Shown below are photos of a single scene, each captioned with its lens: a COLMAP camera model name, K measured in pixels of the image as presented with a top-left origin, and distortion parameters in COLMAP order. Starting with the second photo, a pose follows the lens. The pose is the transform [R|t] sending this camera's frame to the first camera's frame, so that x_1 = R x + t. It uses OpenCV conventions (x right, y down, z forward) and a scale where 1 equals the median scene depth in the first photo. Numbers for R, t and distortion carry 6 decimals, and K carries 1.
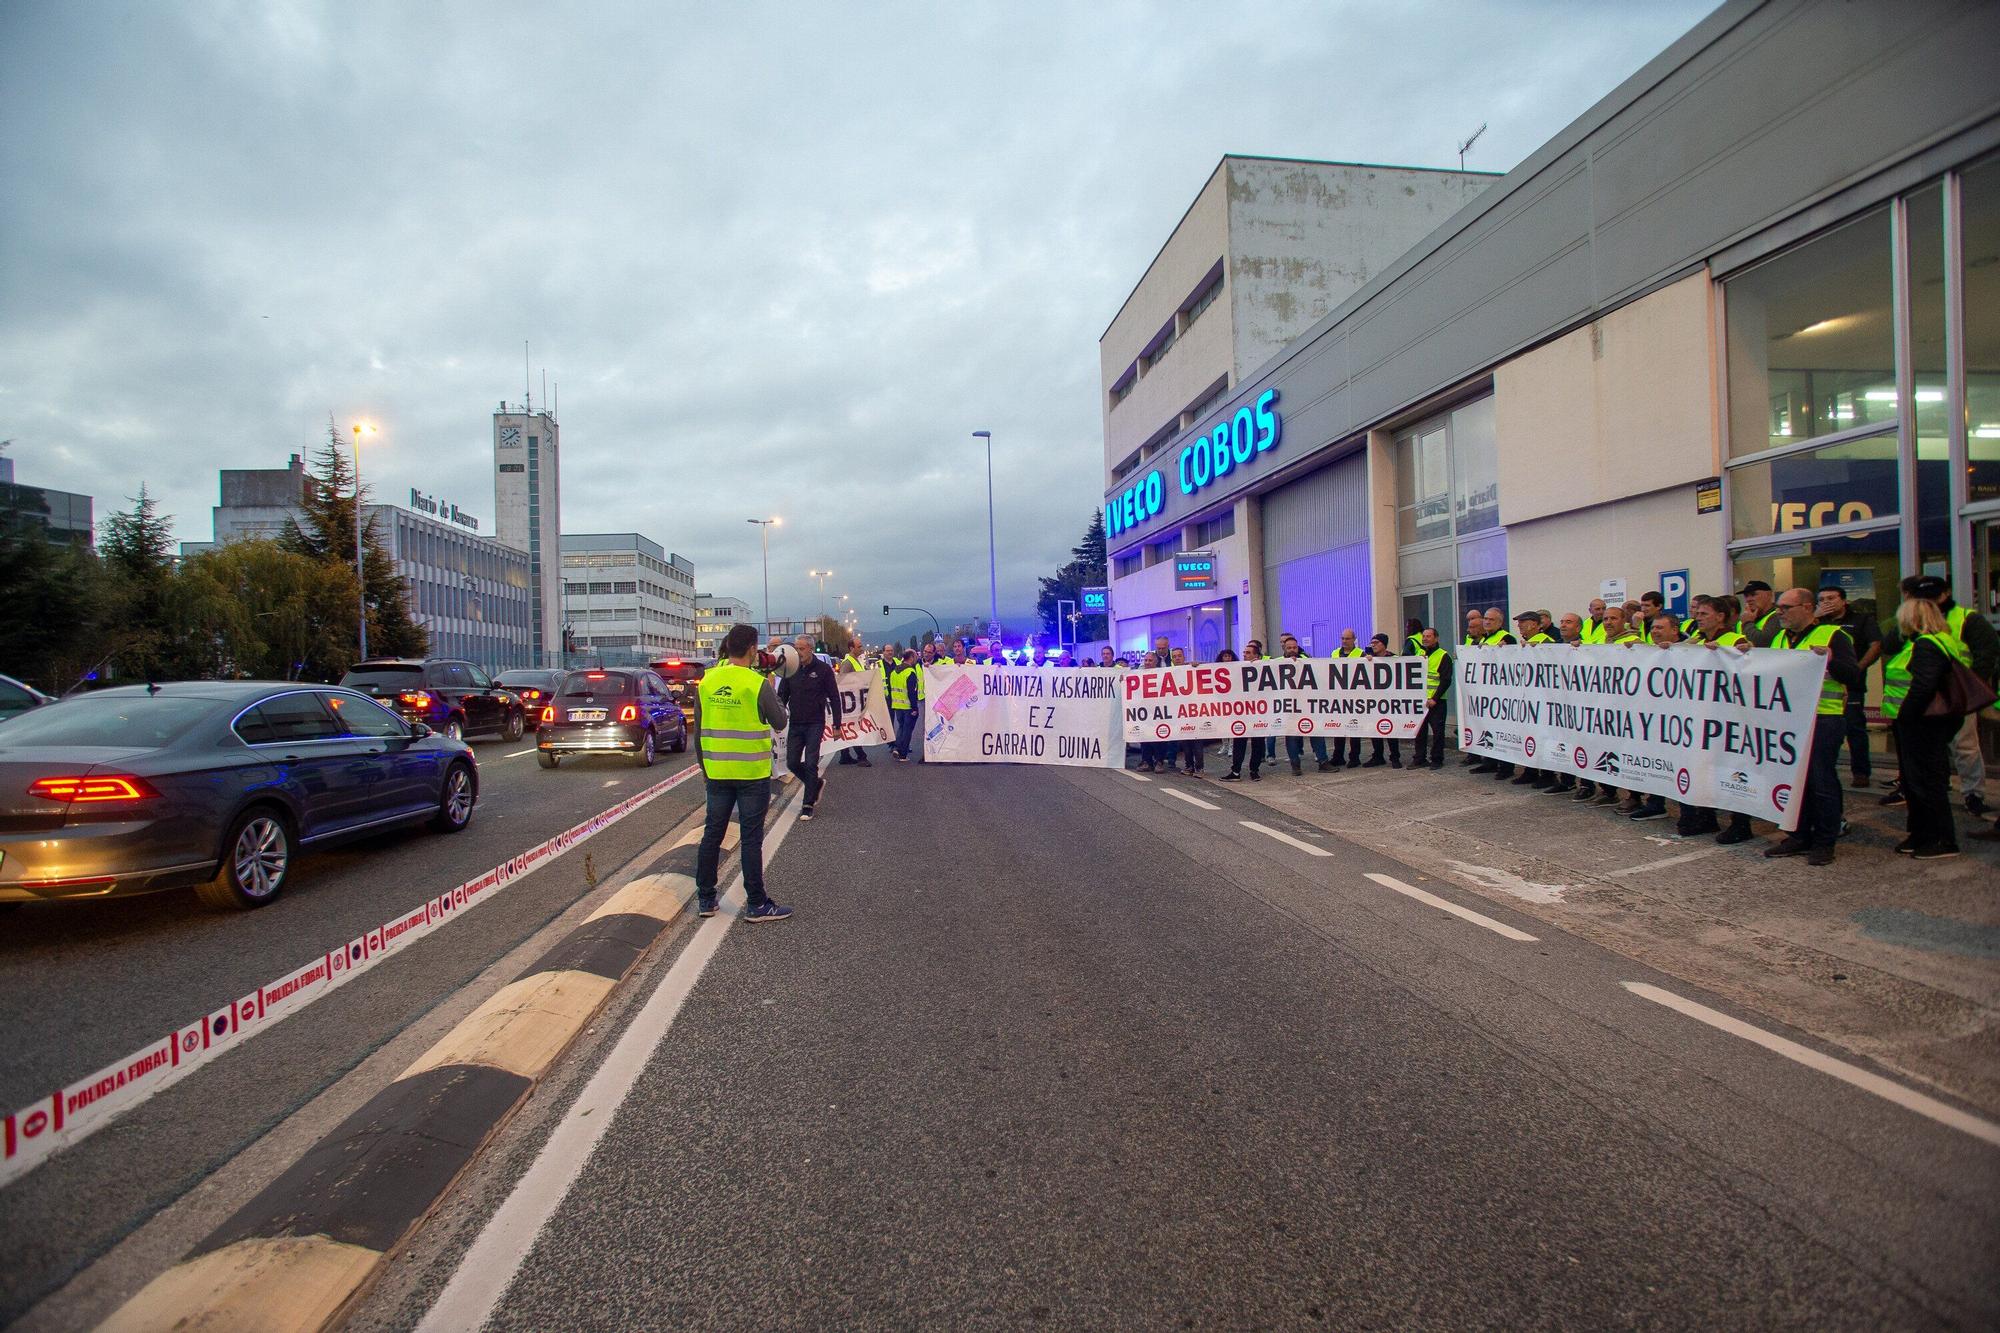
lens RADIAL K [[981.4, 0, 1000.3], [0, 981.4, 663.3], [0, 0, 1]] dist [-0.059170, 0.025949]
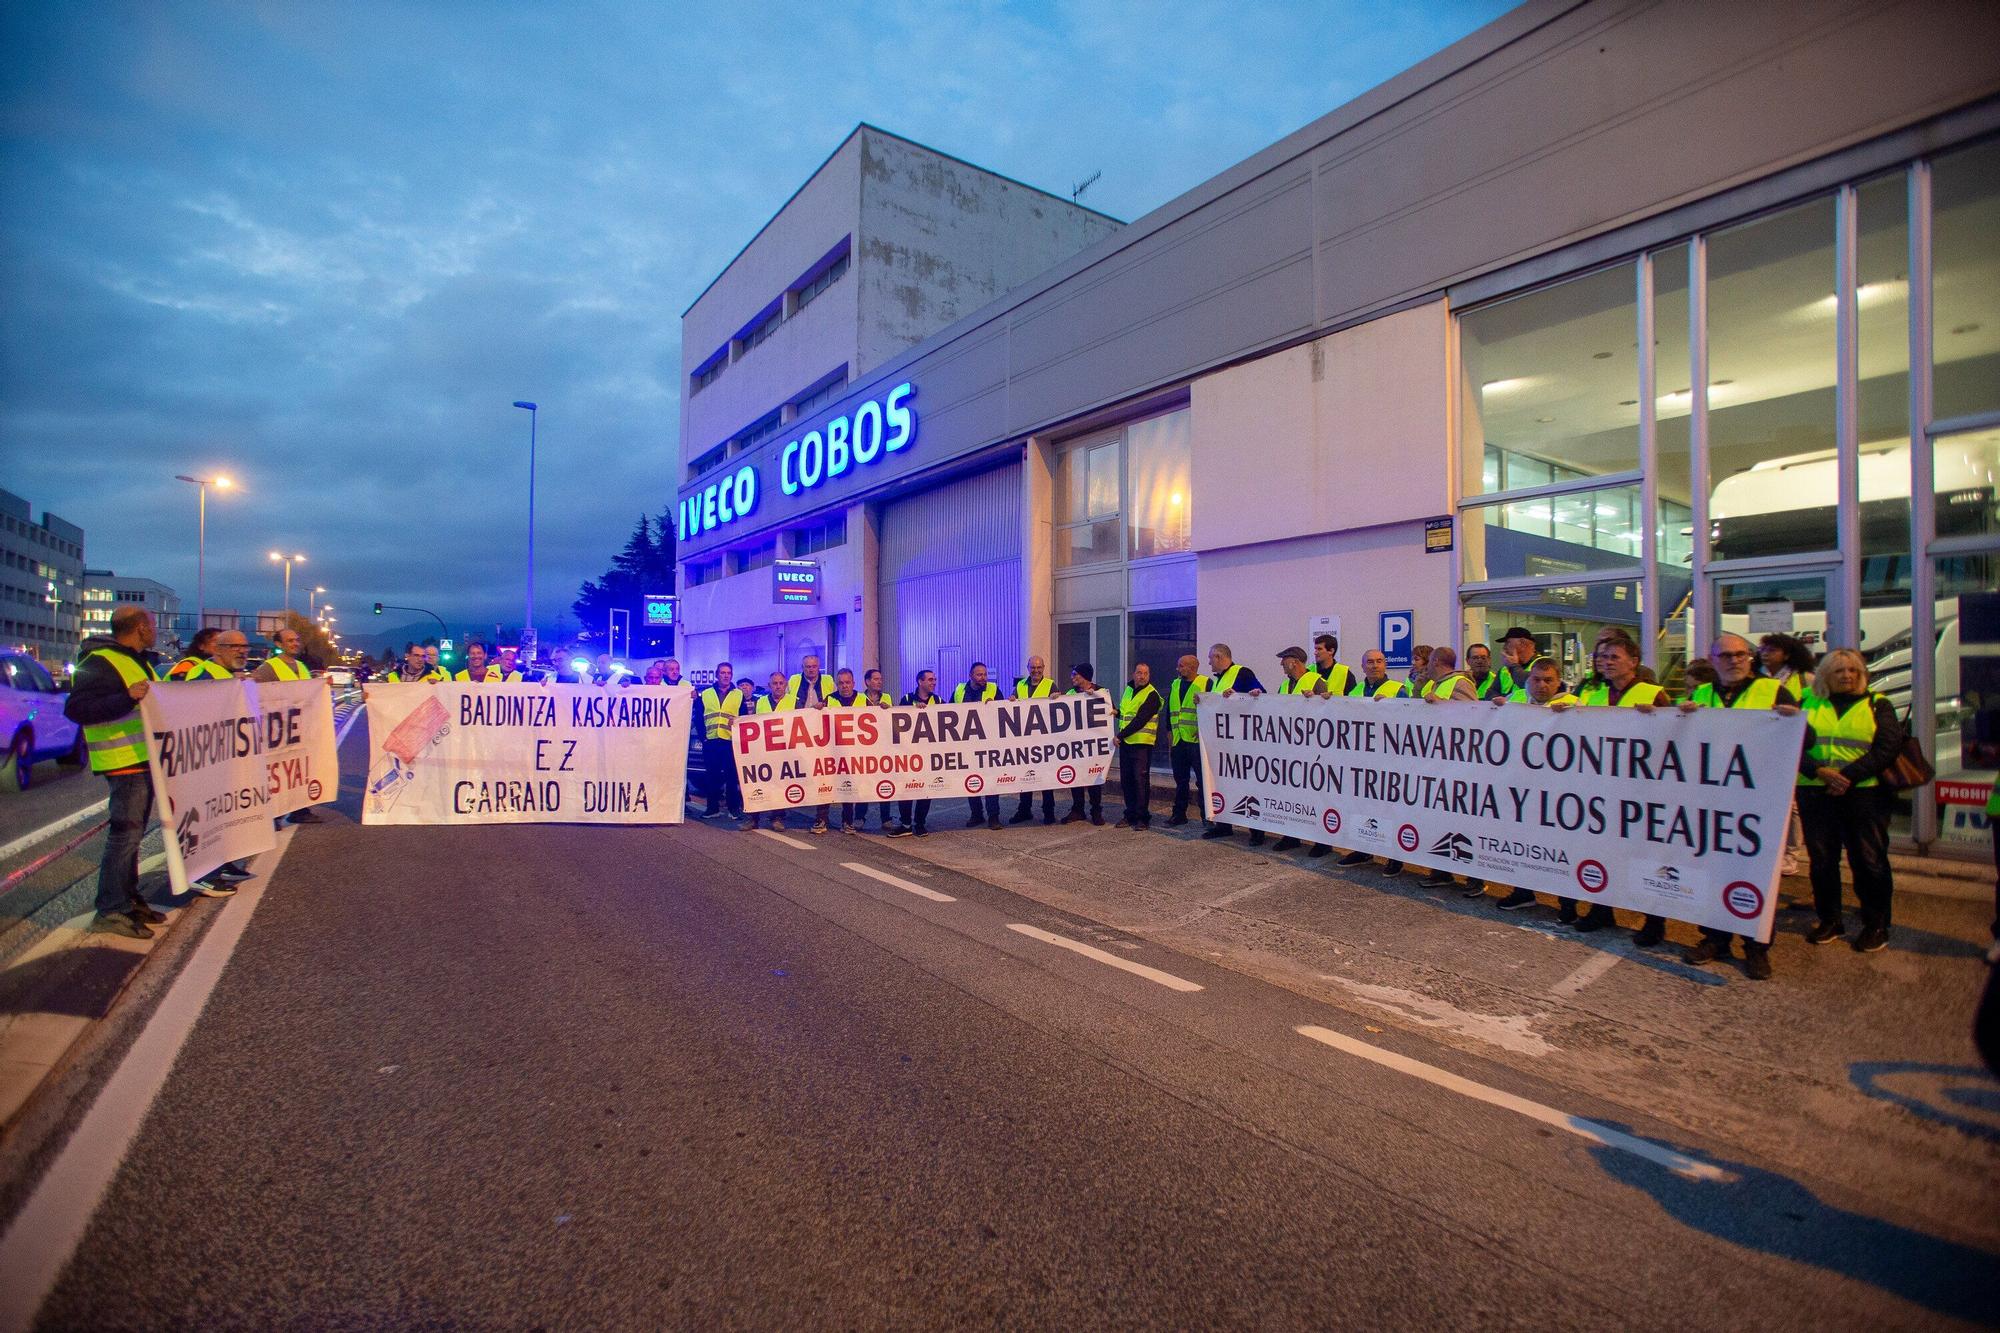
lens RADIAL K [[981.4, 0, 1010.0], [0, 981.4, 649.4], [0, 0, 1]] dist [-0.059170, 0.025949]
pose [[0.889708, 0.053933, 0.453333, -0.023554], [-0.036741, 0.998235, -0.046652, -0.002560], [-0.455050, 0.024851, 0.890119, 0.152228]]
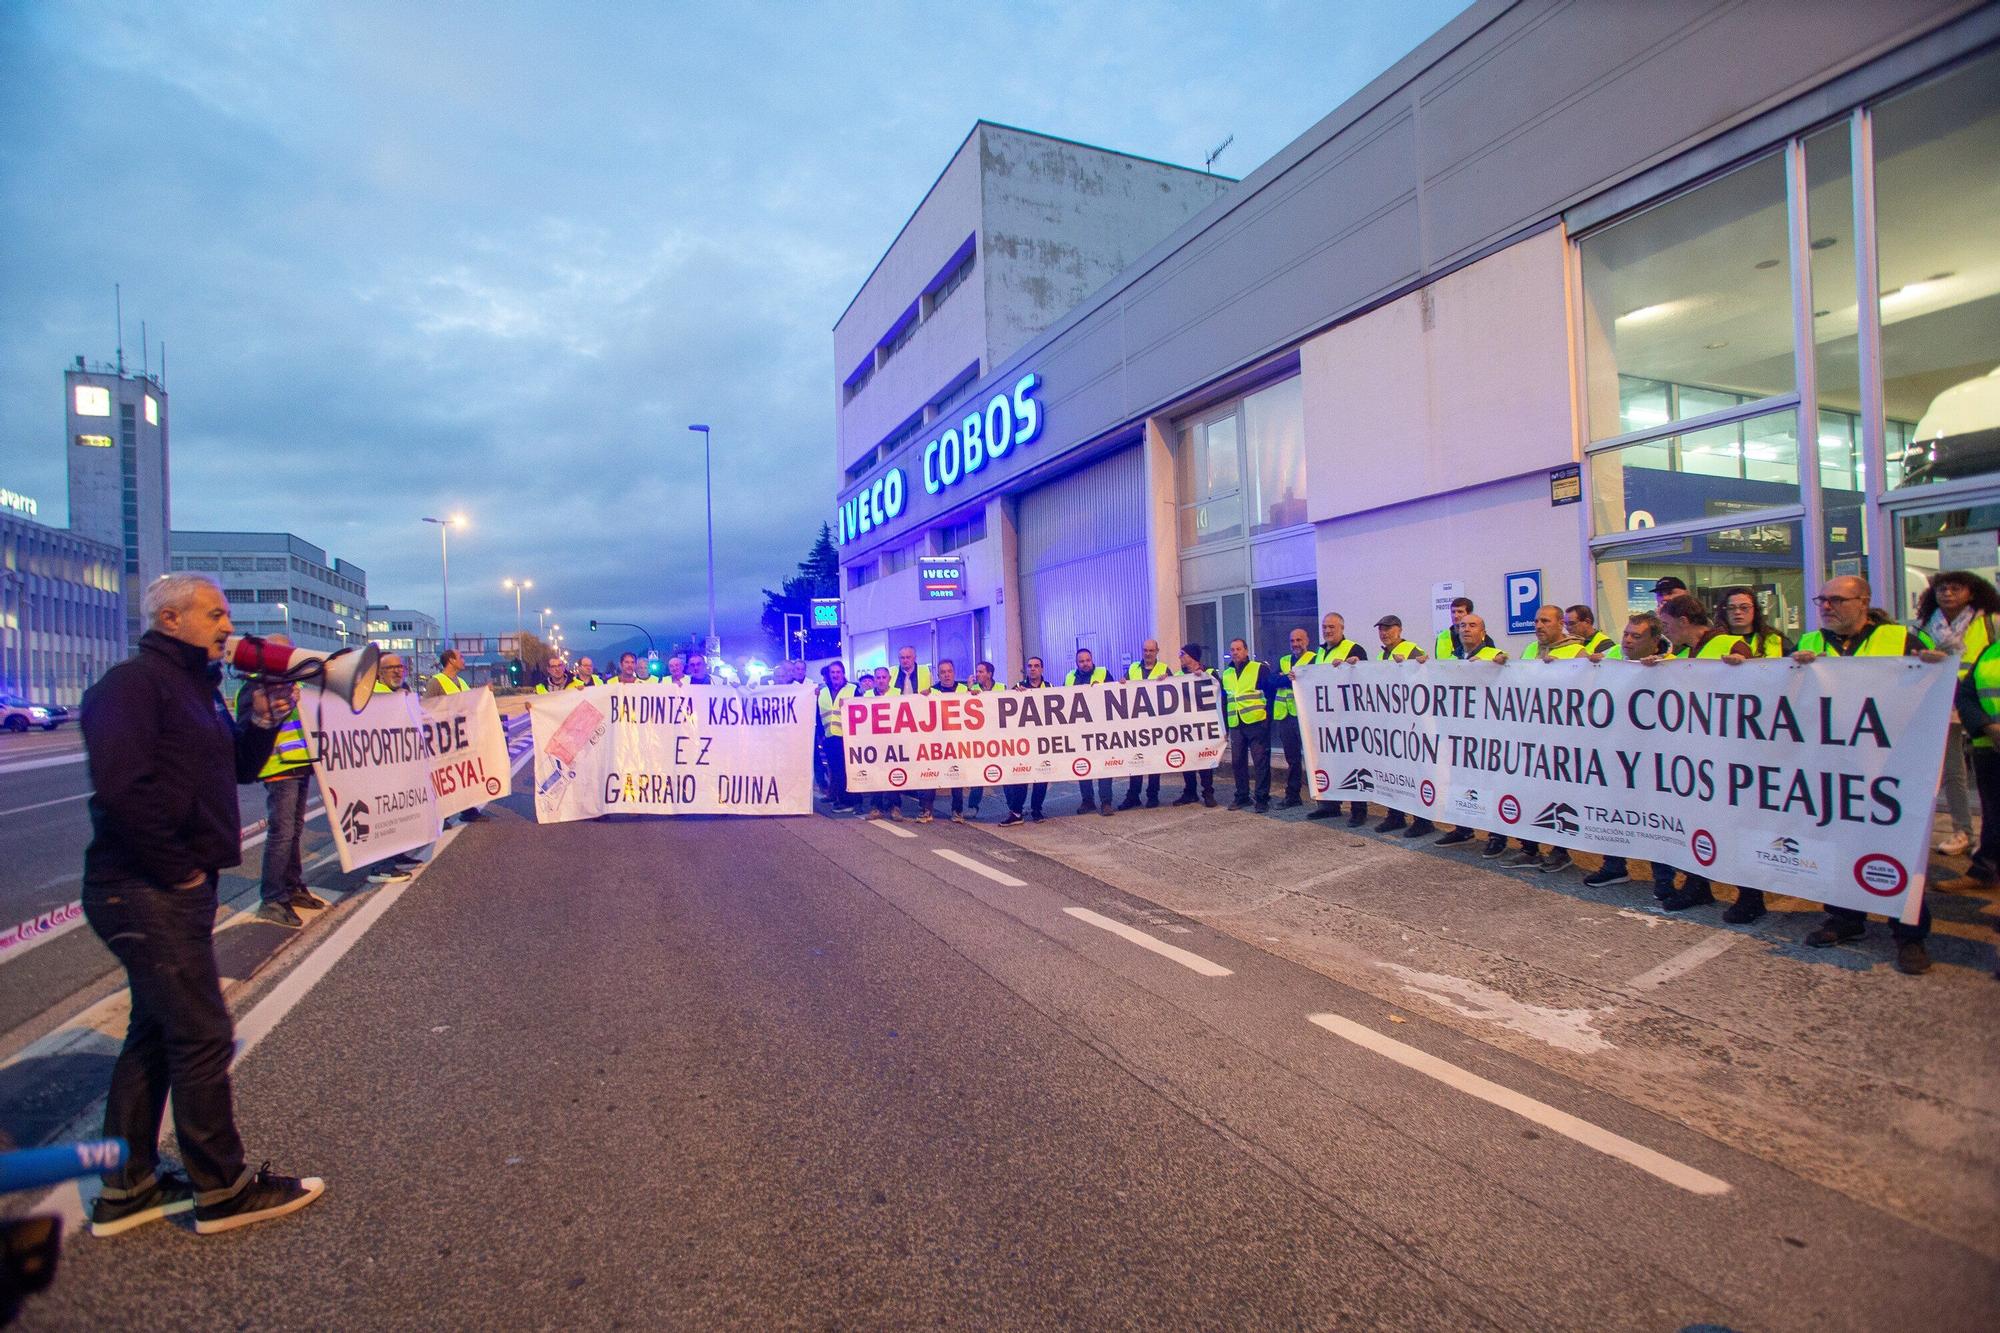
lens RADIAL K [[981.4, 0, 1007.8], [0, 981.4, 651.6], [0, 0, 1]] dist [-0.059170, 0.025949]
pose [[0.960583, 0.004306, 0.277961, 0.009712], [0.004378, 0.999522, -0.030610, -0.001237], [-0.277960, 0.030621, 0.960105, 0.137929]]
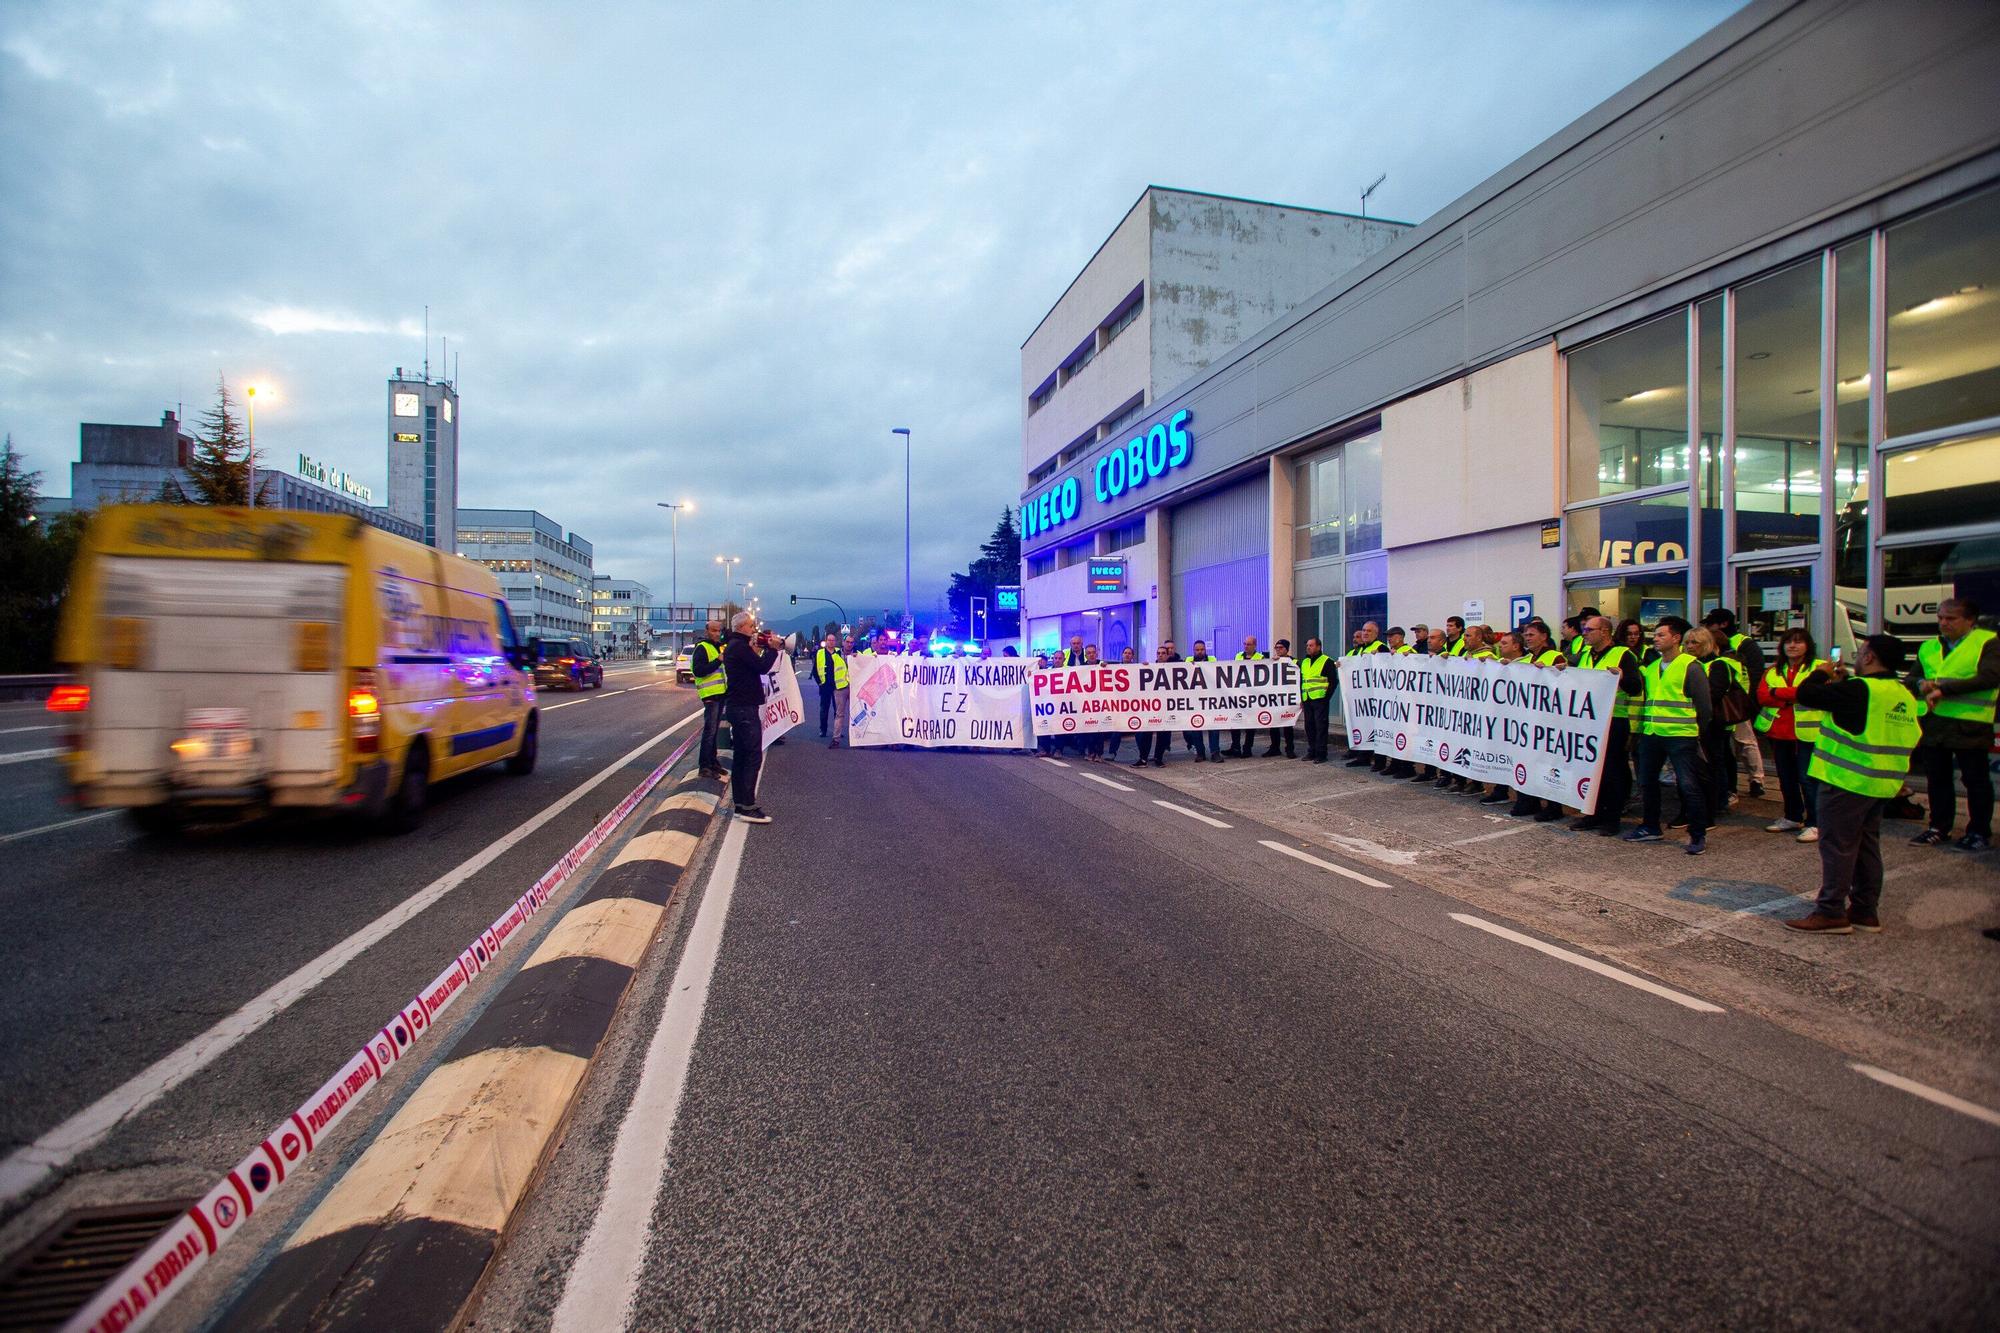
lens RADIAL K [[981.4, 0, 1001.6], [0, 981.4, 661.9], [0, 0, 1]] dist [-0.059170, 0.025949]
pose [[0.994403, 0.031025, 0.100994, -0.020643], [-0.031486, 0.999500, 0.002968, 0.000527], [-0.100852, -0.006132, 0.994883, -0.049677]]
